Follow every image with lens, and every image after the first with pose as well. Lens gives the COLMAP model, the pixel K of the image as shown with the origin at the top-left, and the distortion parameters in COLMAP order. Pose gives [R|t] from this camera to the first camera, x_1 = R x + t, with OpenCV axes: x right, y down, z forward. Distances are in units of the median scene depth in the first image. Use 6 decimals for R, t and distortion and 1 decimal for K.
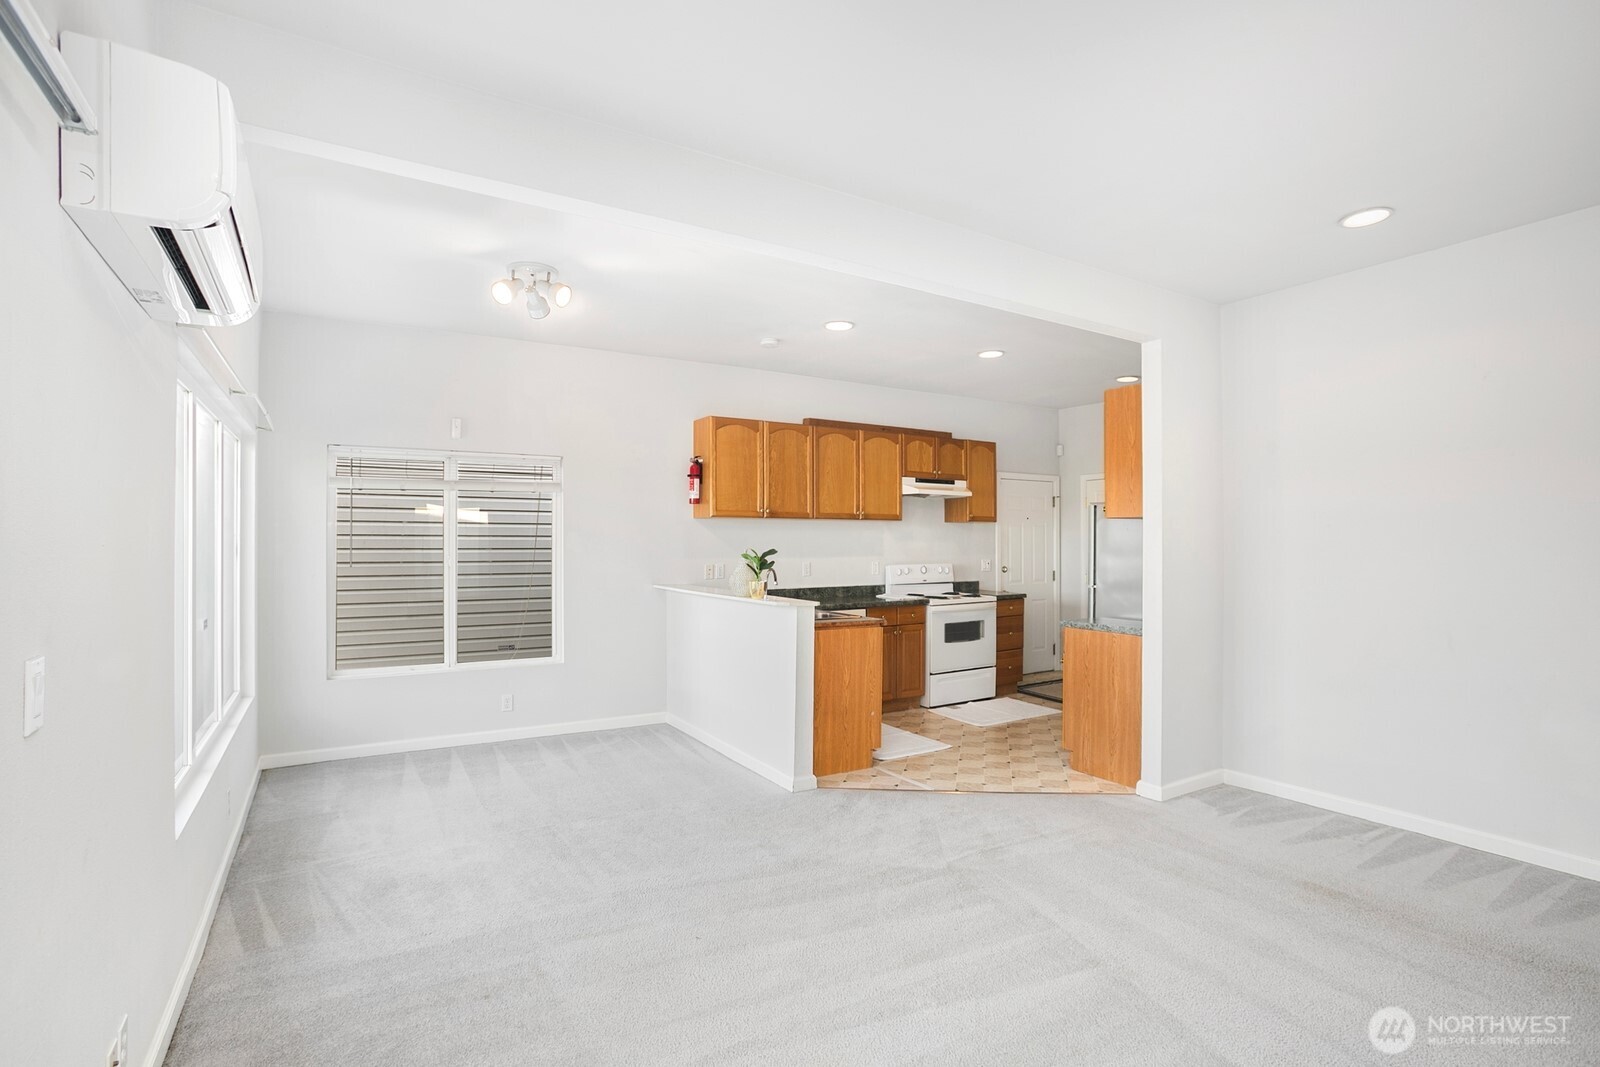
lens RADIAL K [[766.1, 0, 800.0], [0, 766.1, 533.5], [0, 0, 1]] dist [-0.043142, 0.000404]
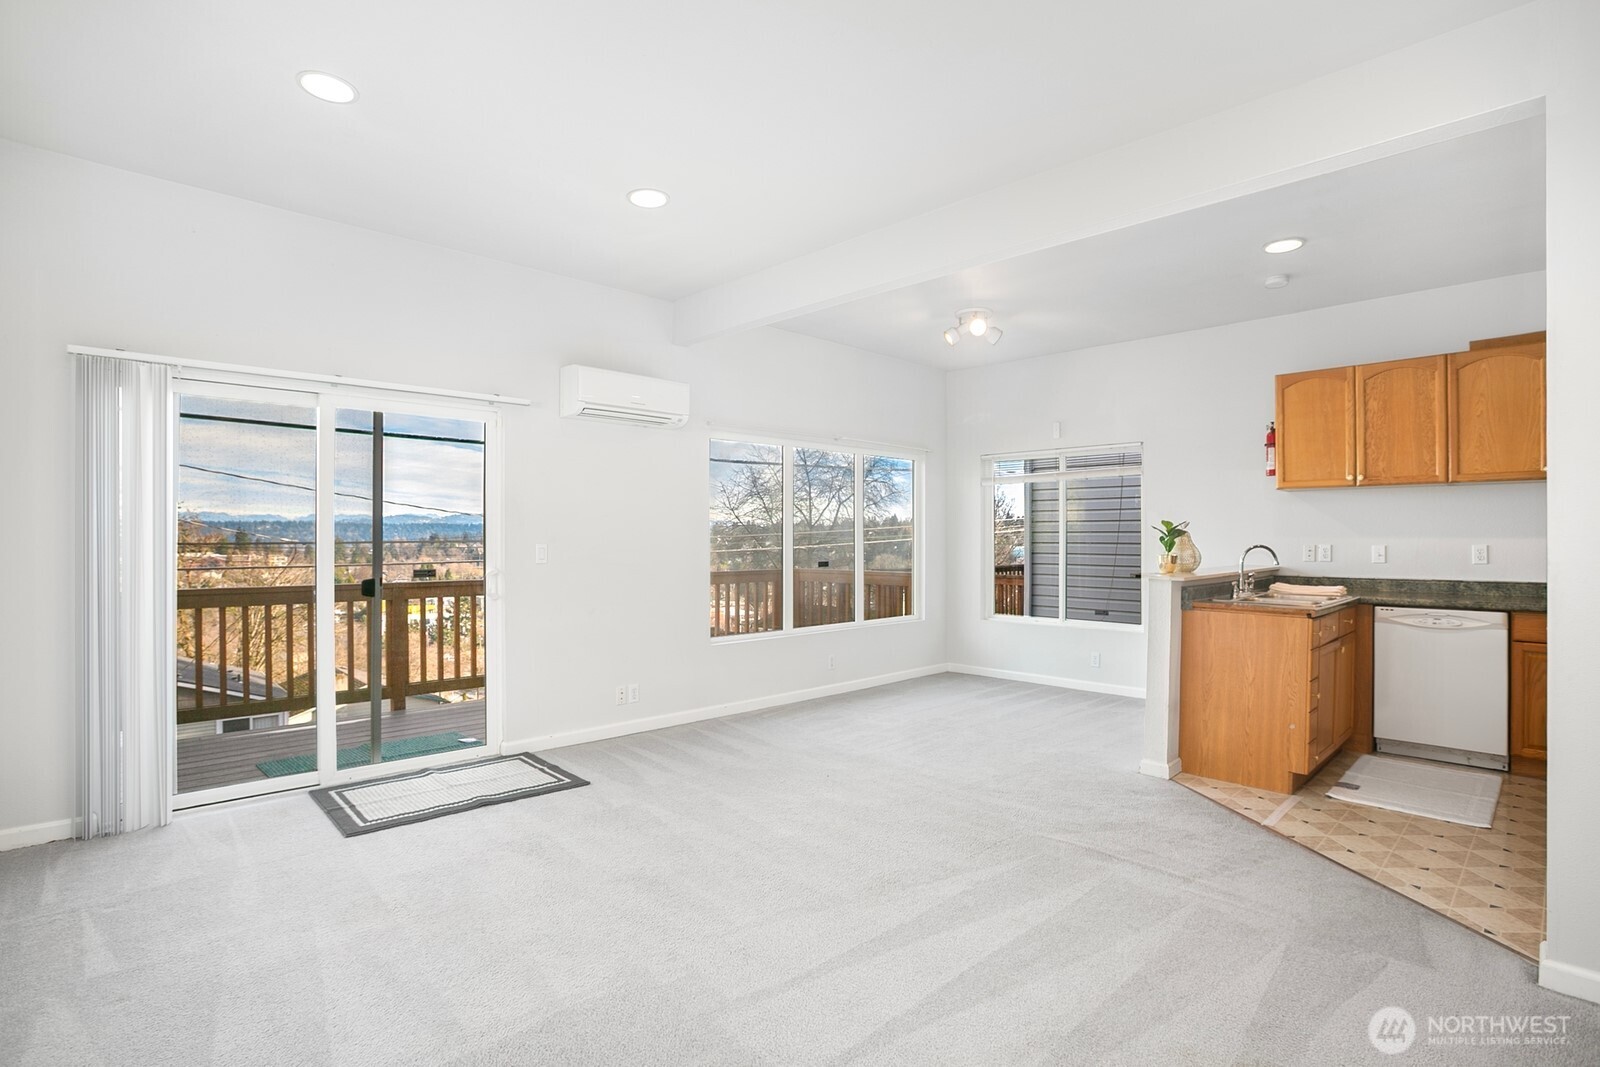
lens RADIAL K [[766.1, 0, 800.0], [0, 766.1, 533.5], [0, 0, 1]] dist [-0.043142, 0.000404]
pose [[0.220302, -0.005413, -0.975417, 0.626254], [0.001613, 0.999985, -0.005185, 0.033654], [0.975430, -0.000431, 0.220308, 0.286174]]
